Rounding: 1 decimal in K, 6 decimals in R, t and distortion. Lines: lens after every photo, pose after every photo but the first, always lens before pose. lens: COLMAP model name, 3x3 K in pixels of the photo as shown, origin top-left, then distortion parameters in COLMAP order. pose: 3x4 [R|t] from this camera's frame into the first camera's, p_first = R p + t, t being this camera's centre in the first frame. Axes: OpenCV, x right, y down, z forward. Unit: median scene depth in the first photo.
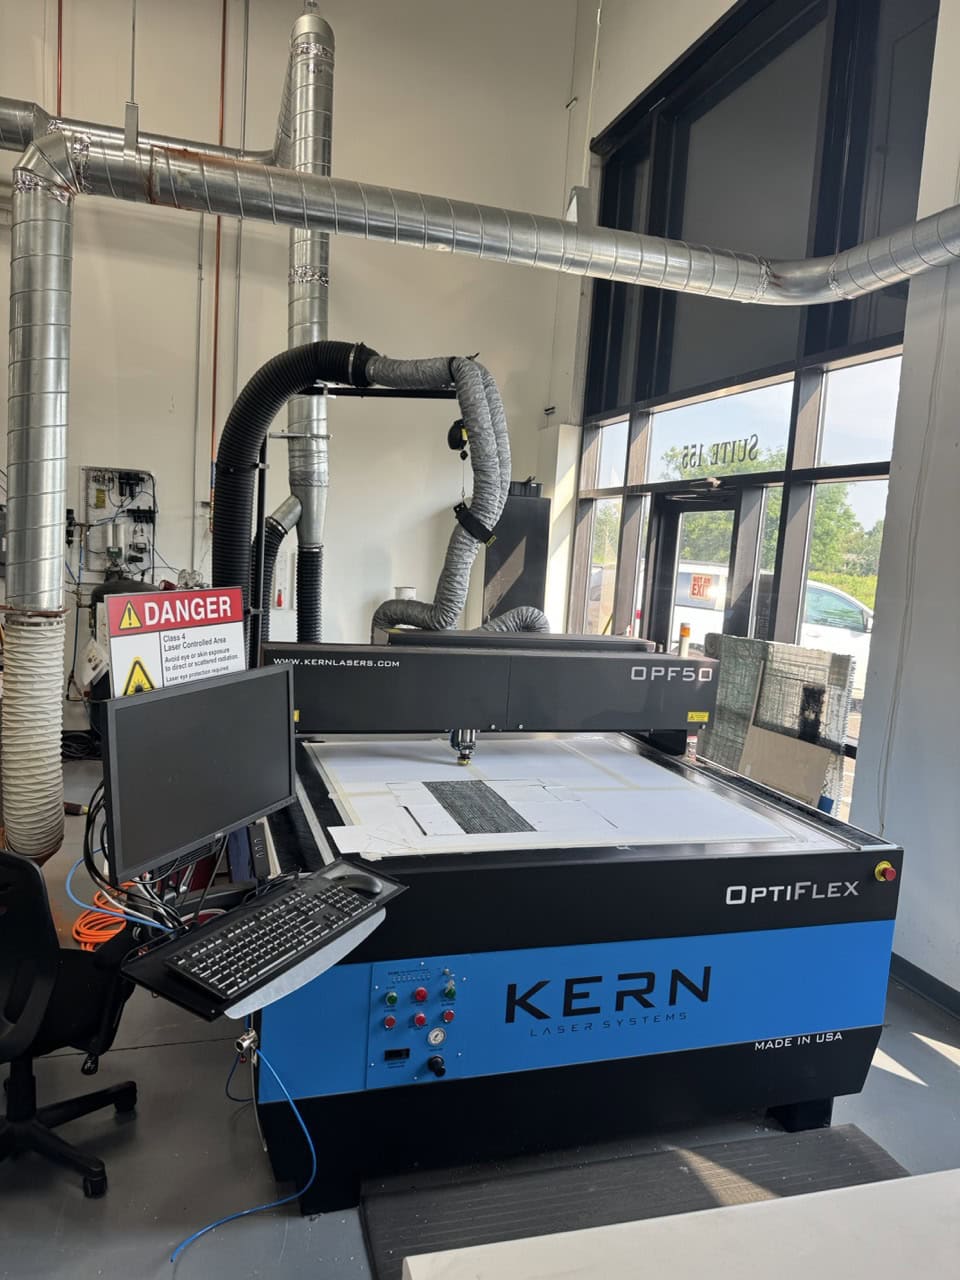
lens RADIAL K [[902.9, 0, 480.0], [0, 902.9, 640.0], [0, 0, 1]] dist [0.159407, -0.309620]
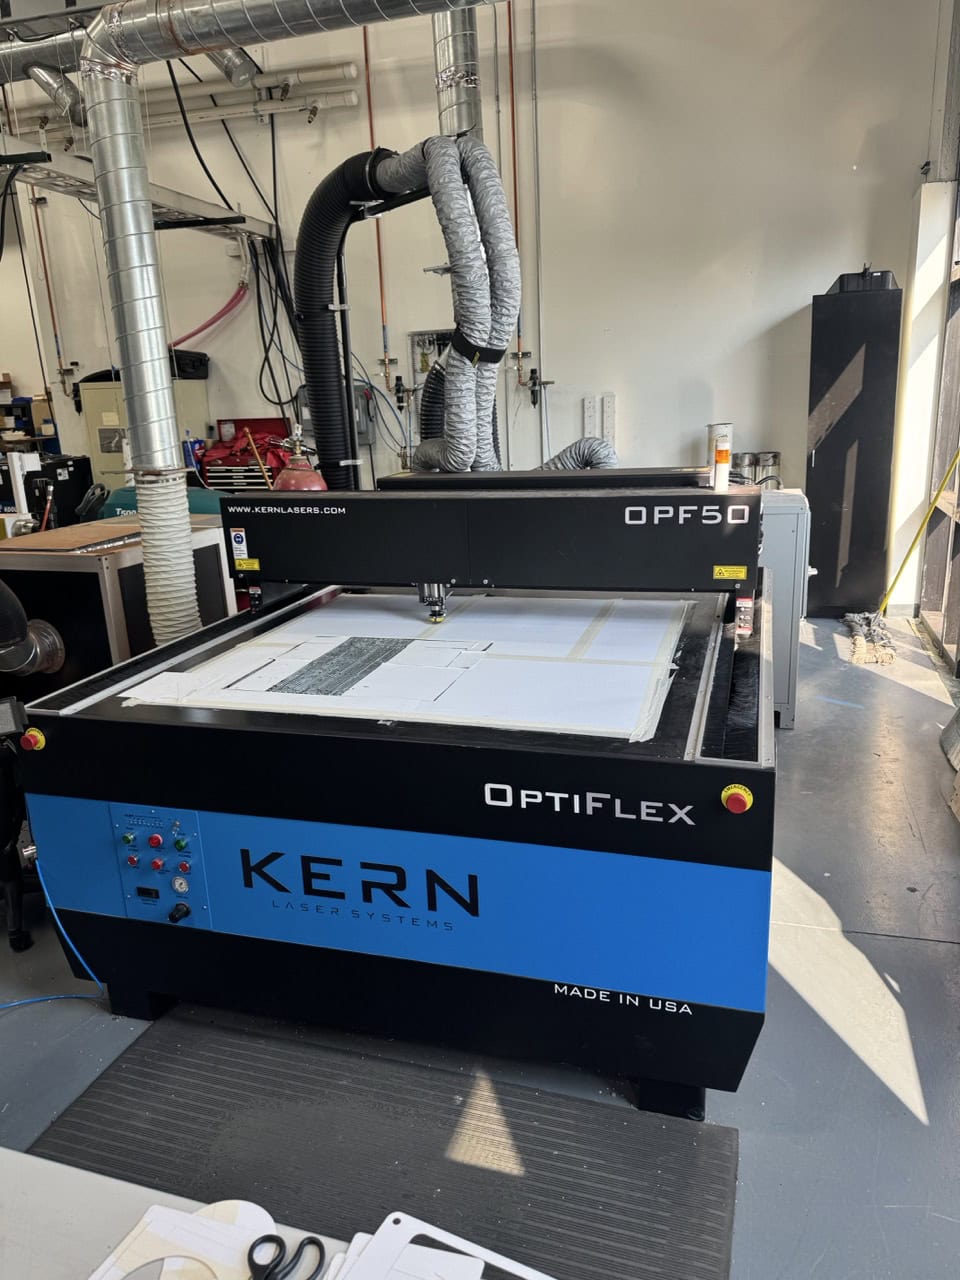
lens RADIAL K [[902.9, 0, 480.0], [0, 902.9, 640.0], [0, 0, 1]] dist [0.159407, -0.309620]
pose [[0.818505, 0.056364, -0.571728, 0.622256], [0.032578, 0.989021, 0.144143, 0.030998], [0.573576, -0.136607, 0.807682, 0.341567]]
